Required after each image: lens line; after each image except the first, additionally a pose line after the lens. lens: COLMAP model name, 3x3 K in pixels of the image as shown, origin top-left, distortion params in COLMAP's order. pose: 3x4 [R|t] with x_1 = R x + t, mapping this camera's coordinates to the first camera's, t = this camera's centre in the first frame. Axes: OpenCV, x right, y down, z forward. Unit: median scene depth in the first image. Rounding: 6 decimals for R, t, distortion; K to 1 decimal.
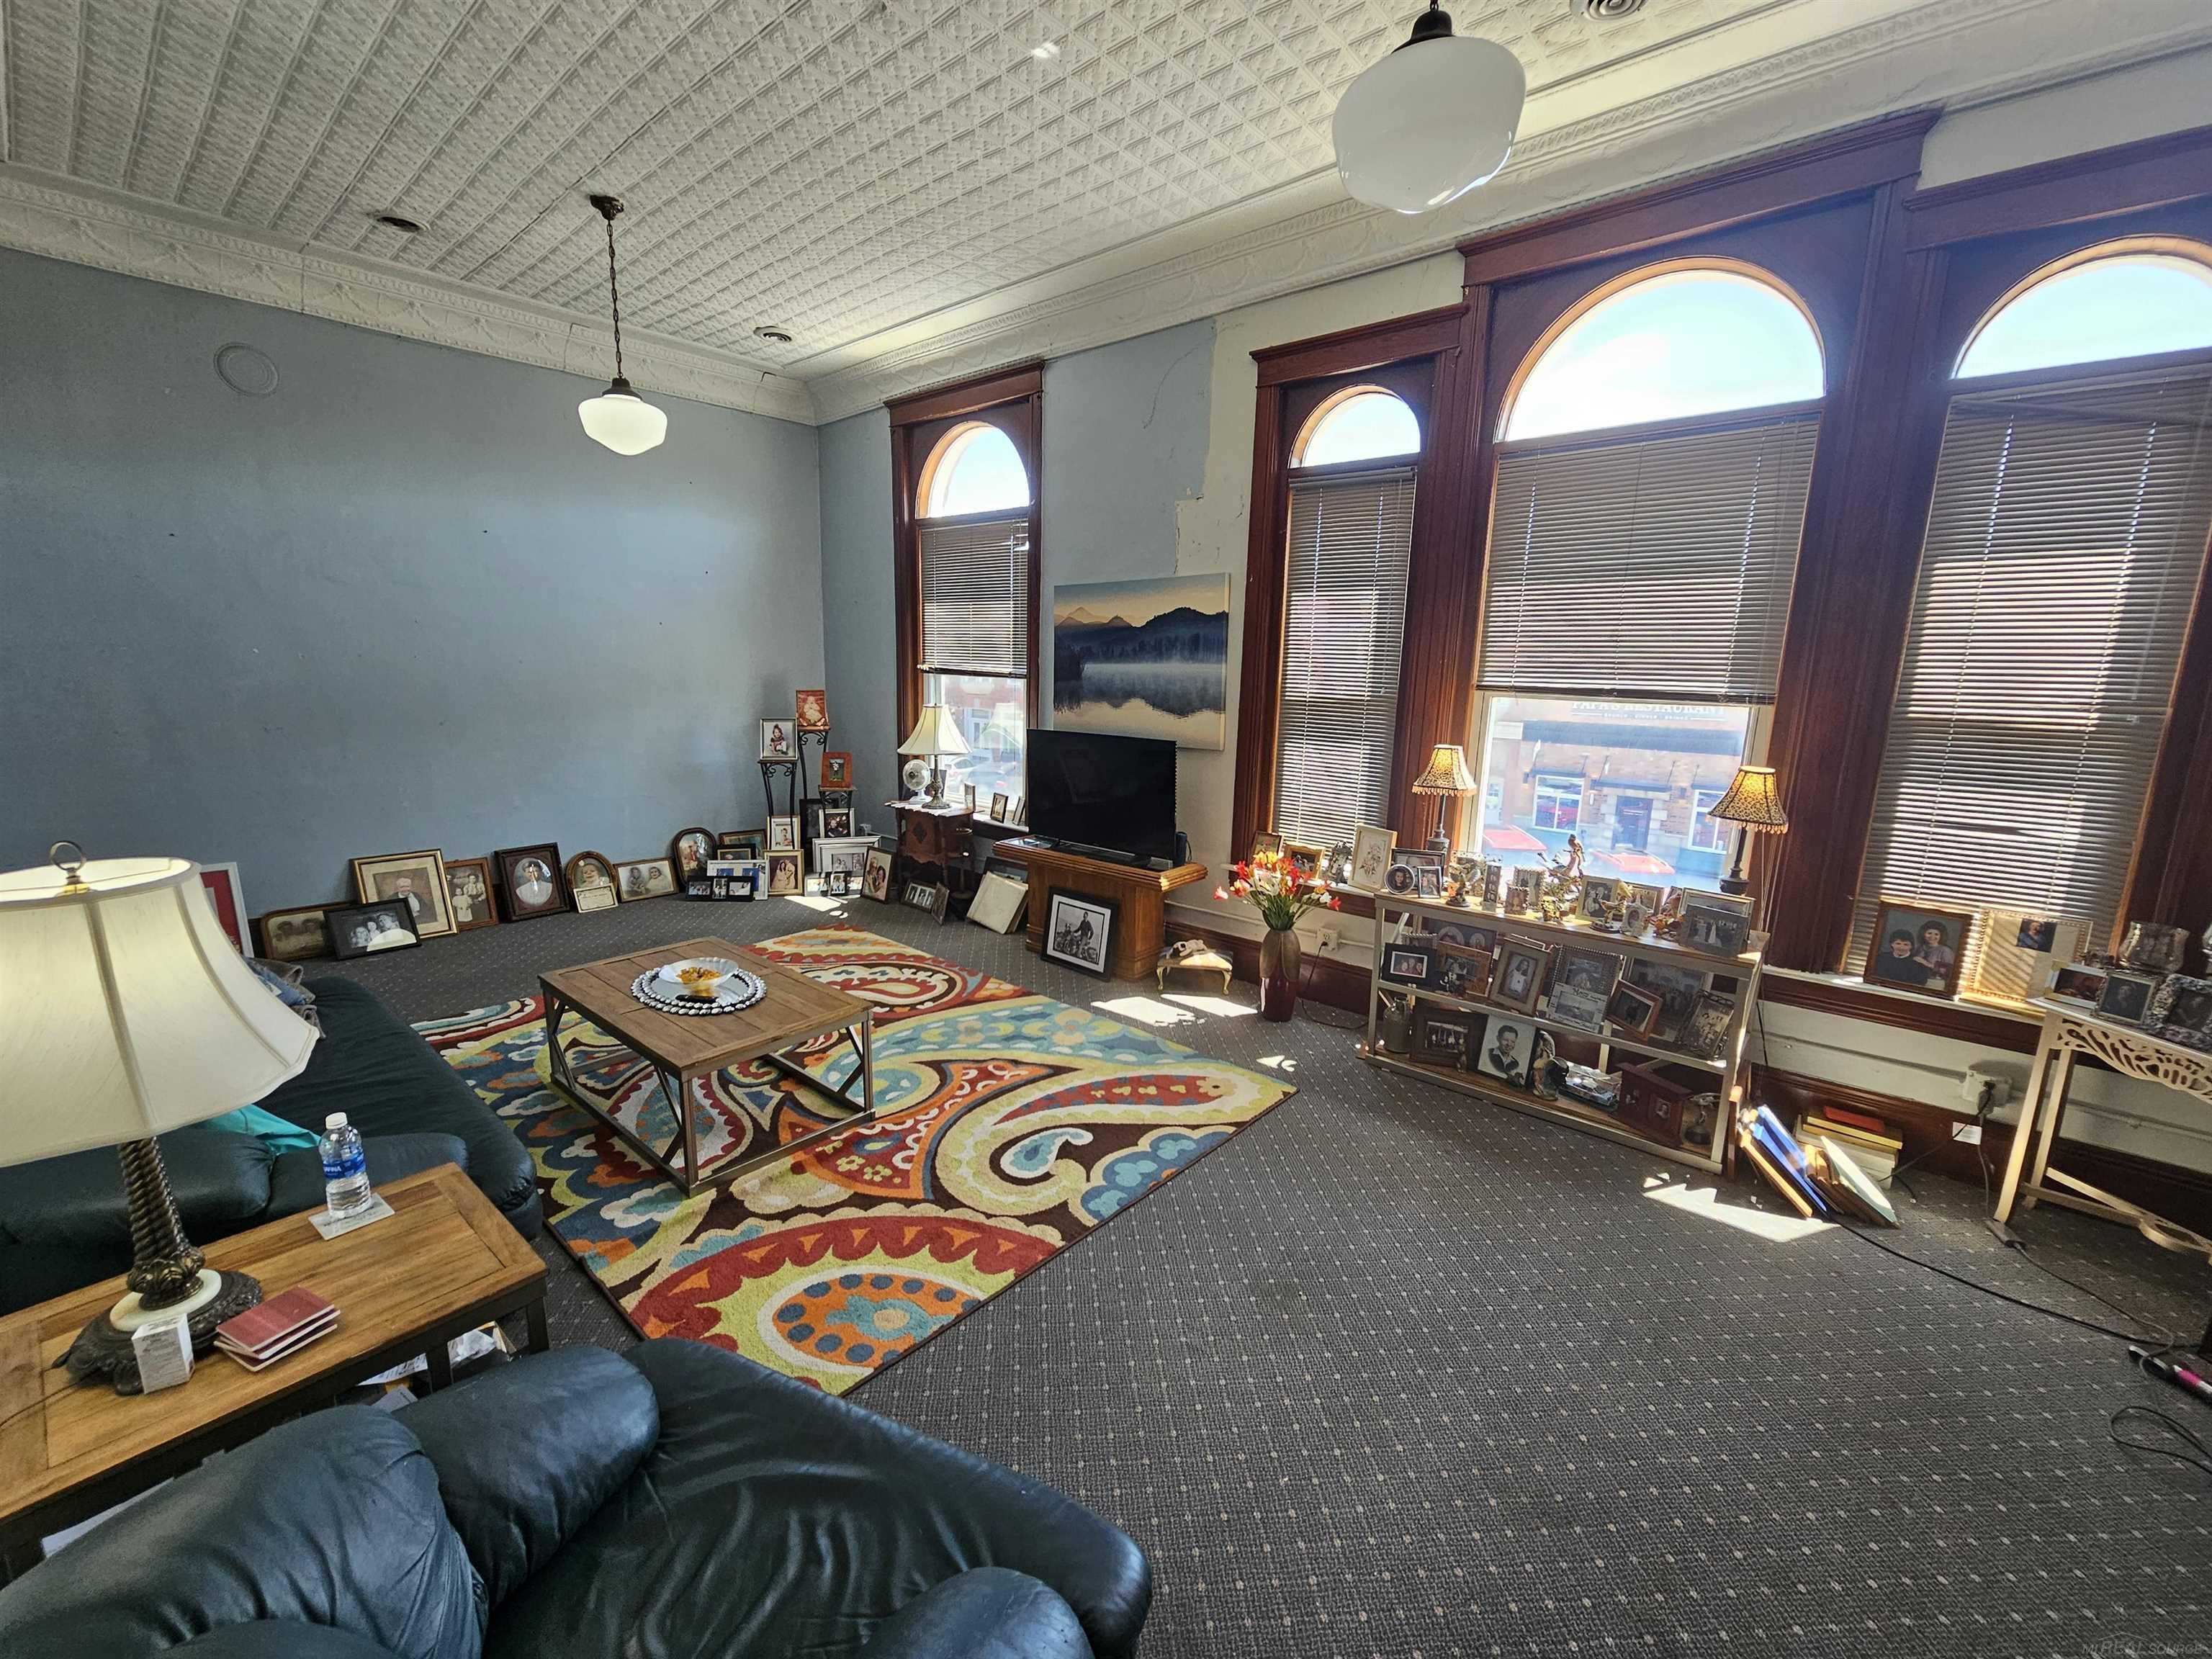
lens RADIAL K [[908.3, 0, 1107.8], [0, 908.3, 834.8], [0, 0, 1]] dist [0.000657, 0.000073]
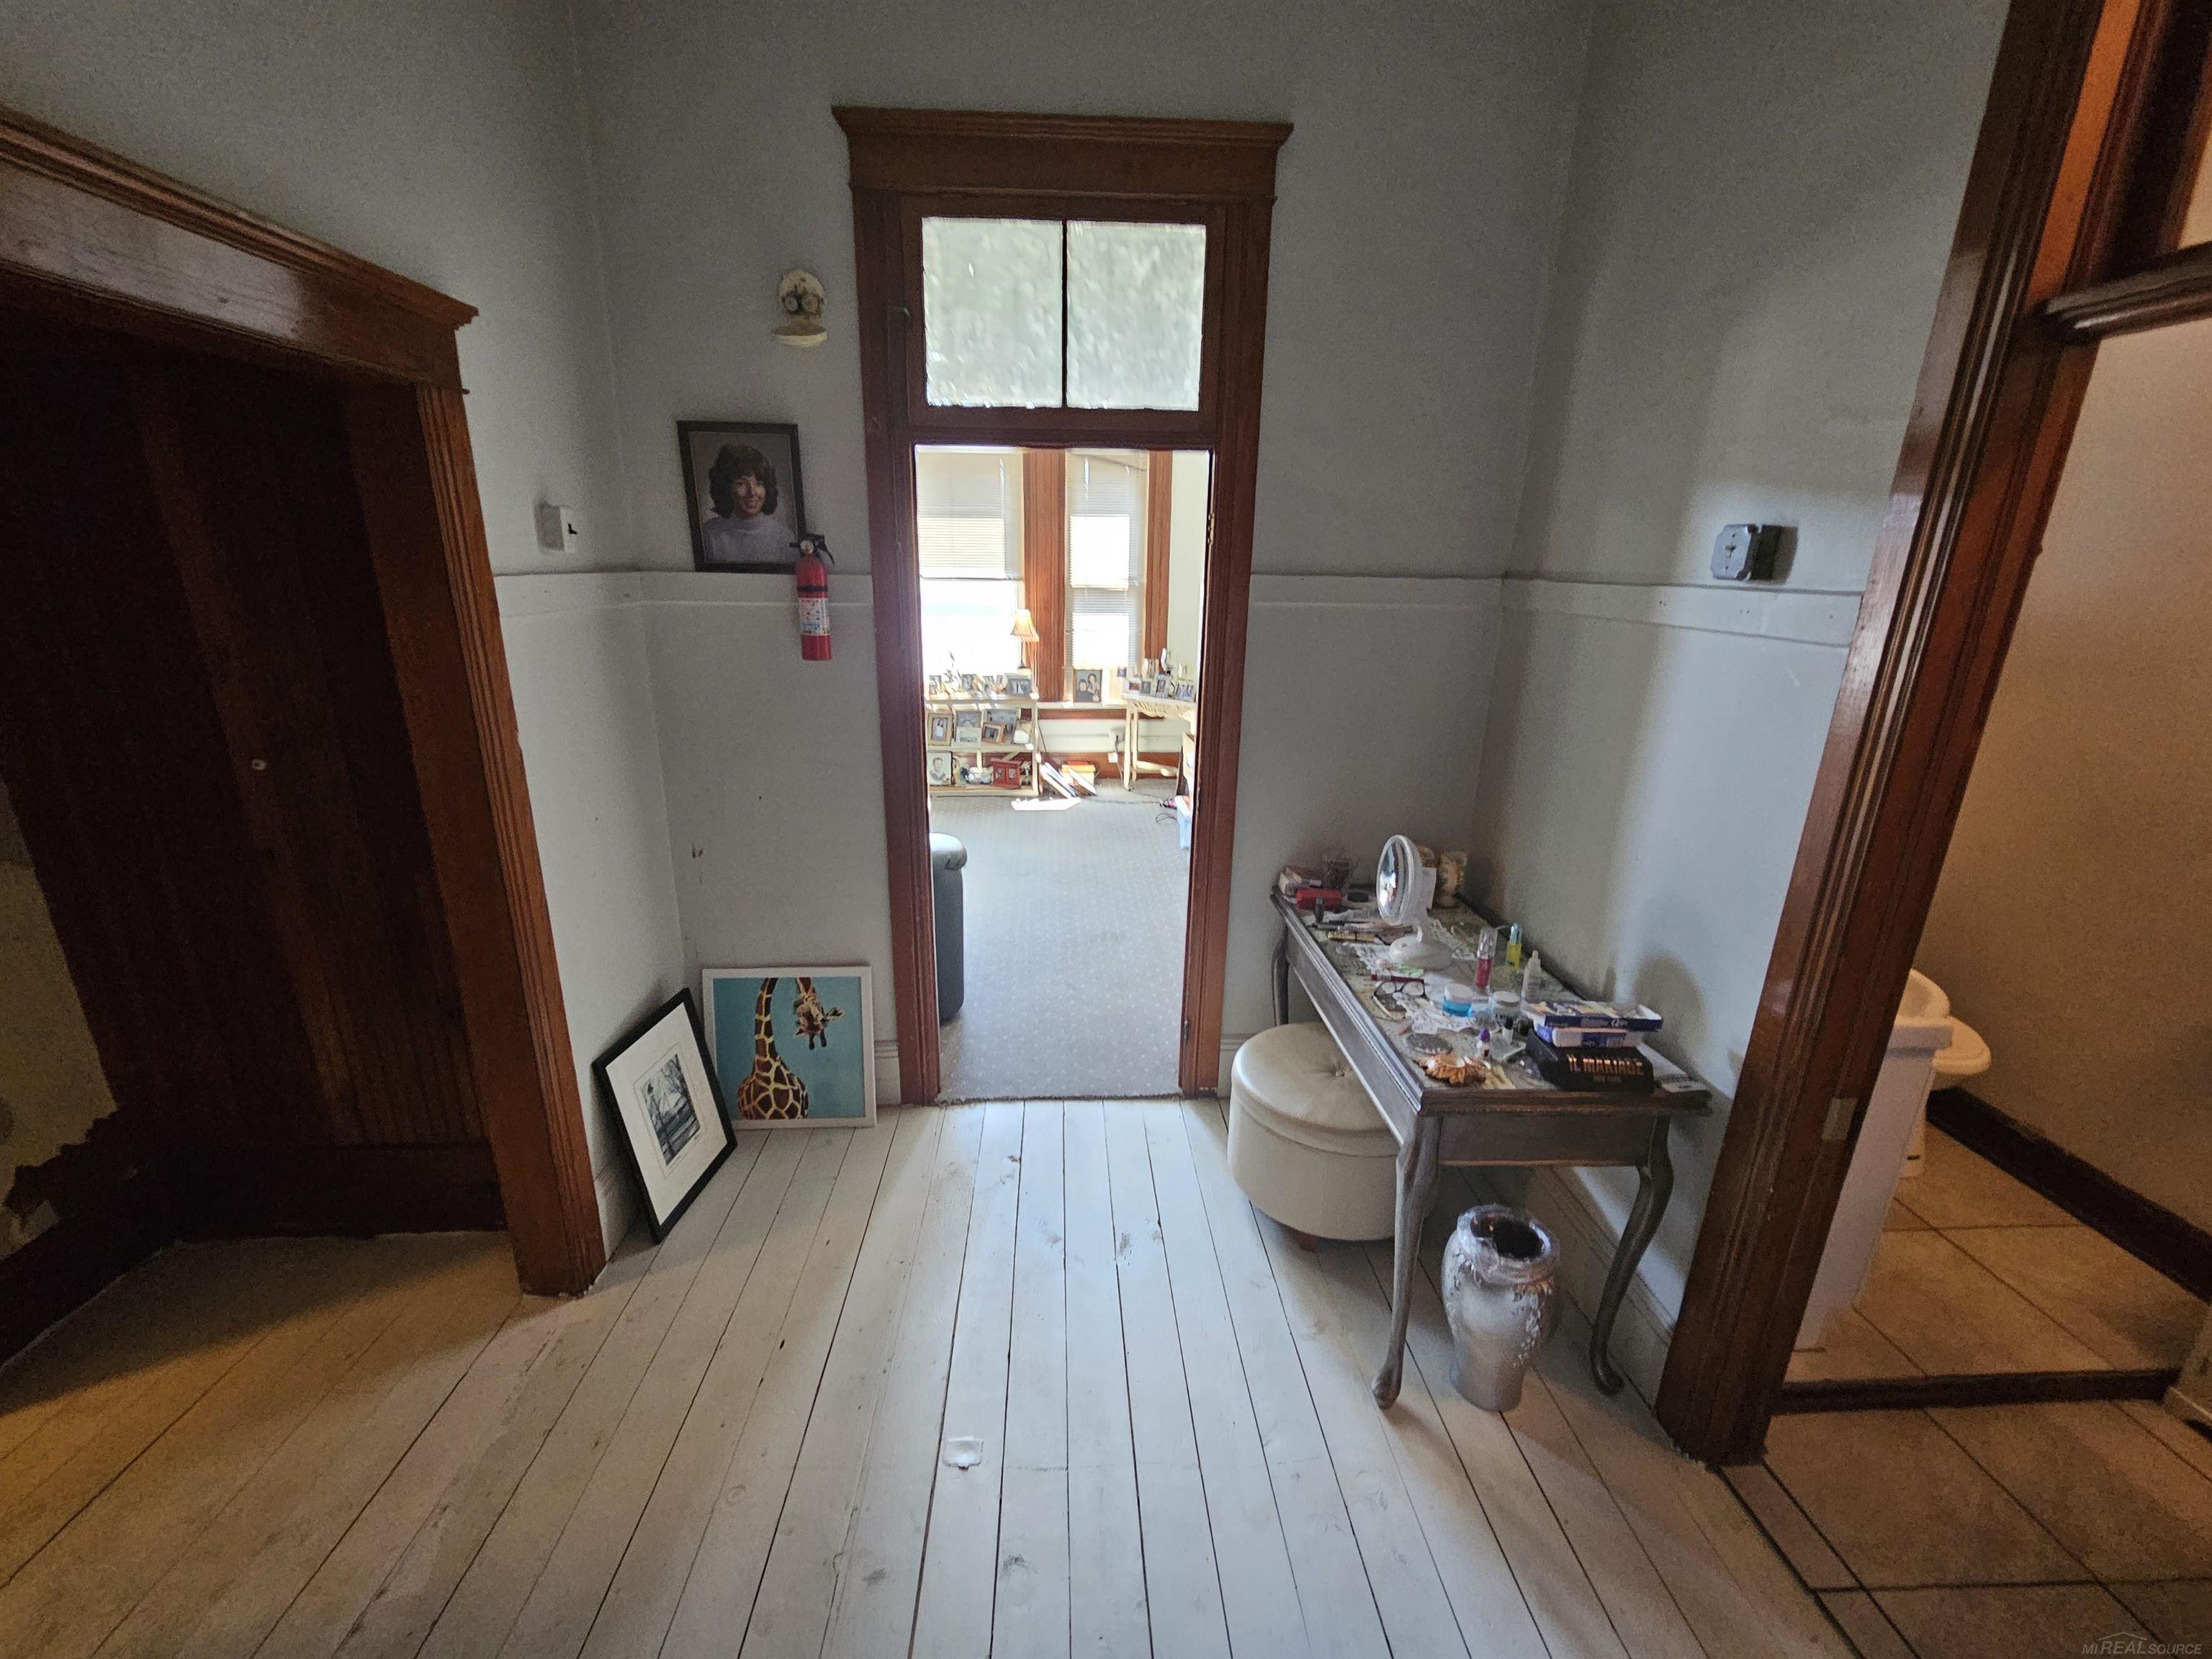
lens RADIAL K [[908.3, 0, 1103.4], [0, 908.3, 830.2], [0, 0, 1]] dist [0.000657, 0.000073]
pose [[0.718240, -0.204549, 0.665050, -0.718072], [0.136717, 0.978668, 0.153356, 0.135847], [-0.682231, -0.019223, 0.730884, -0.750391]]
